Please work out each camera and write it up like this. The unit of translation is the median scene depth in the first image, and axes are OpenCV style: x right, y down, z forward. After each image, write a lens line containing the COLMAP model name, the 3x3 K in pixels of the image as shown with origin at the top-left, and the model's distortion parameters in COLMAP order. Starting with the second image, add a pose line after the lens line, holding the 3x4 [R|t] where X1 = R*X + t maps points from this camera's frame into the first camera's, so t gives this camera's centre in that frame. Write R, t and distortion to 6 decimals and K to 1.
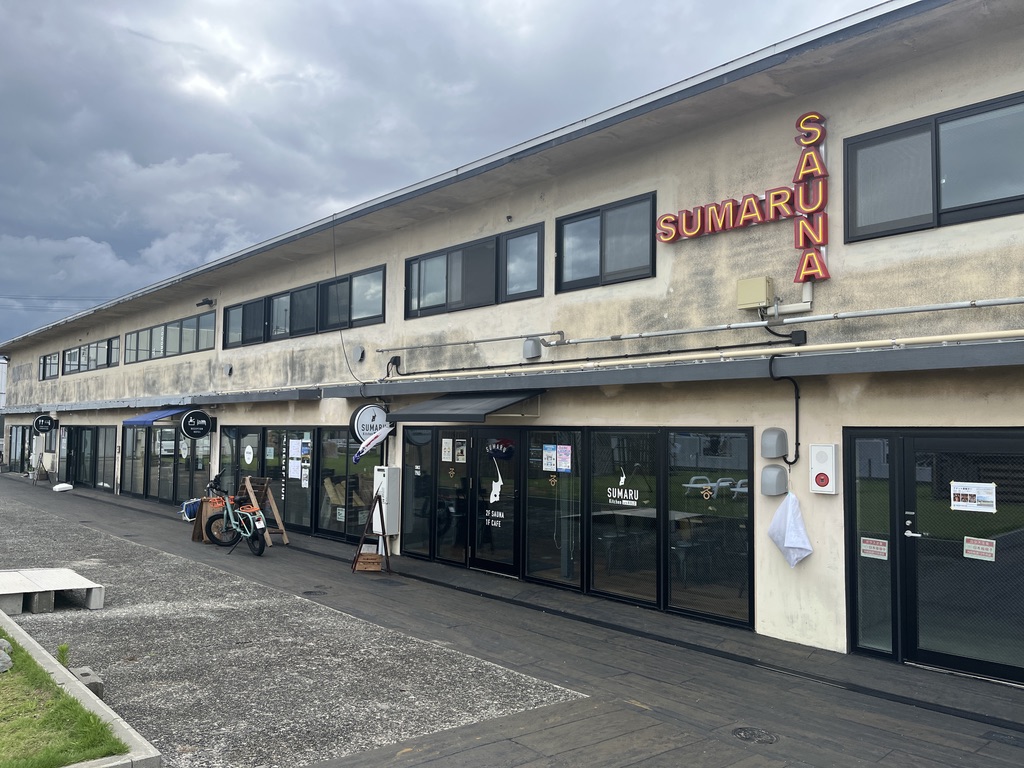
lens RADIAL K [[779.5, 0, 512.3], [0, 779.5, 383.7], [0, 0, 1]] dist [0.011399, -0.002366]
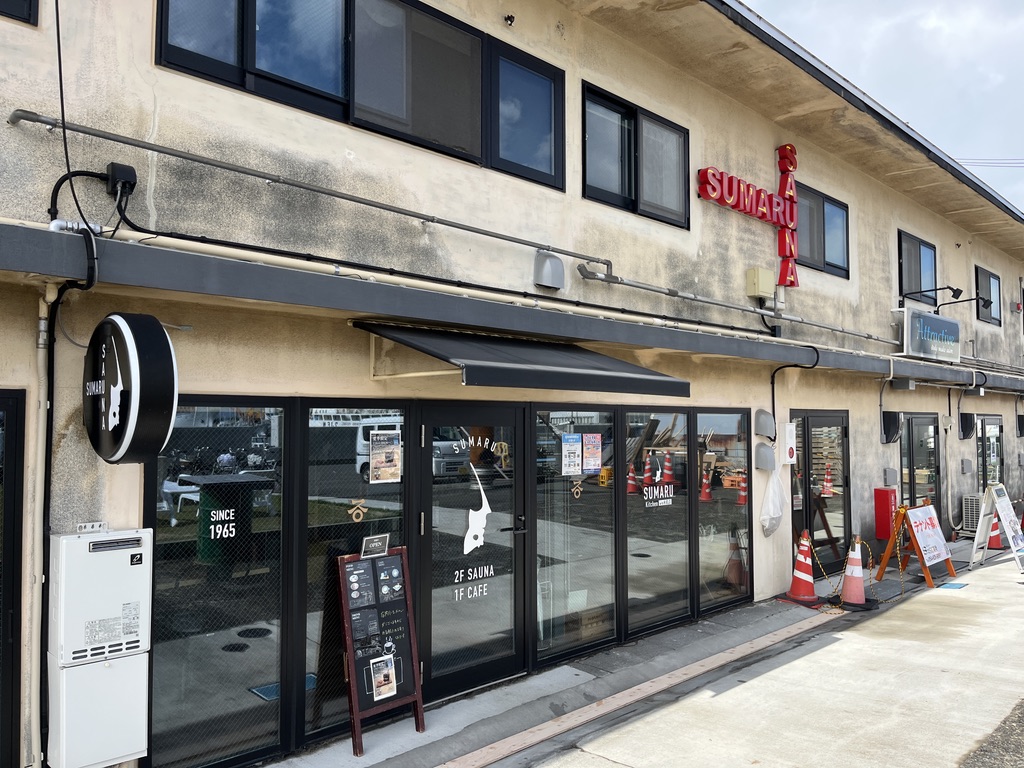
lens RADIAL K [[779.5, 0, 512.4], [0, 779.5, 388.0], [0, 0, 1]] dist [0.011399, -0.002366]
pose [[-0.040825, 0.032820, 0.998627, -0.579979], [-0.061691, 0.997471, -0.035304, 0.067306], [-0.997260, -0.063047, -0.038697, 1.080638]]
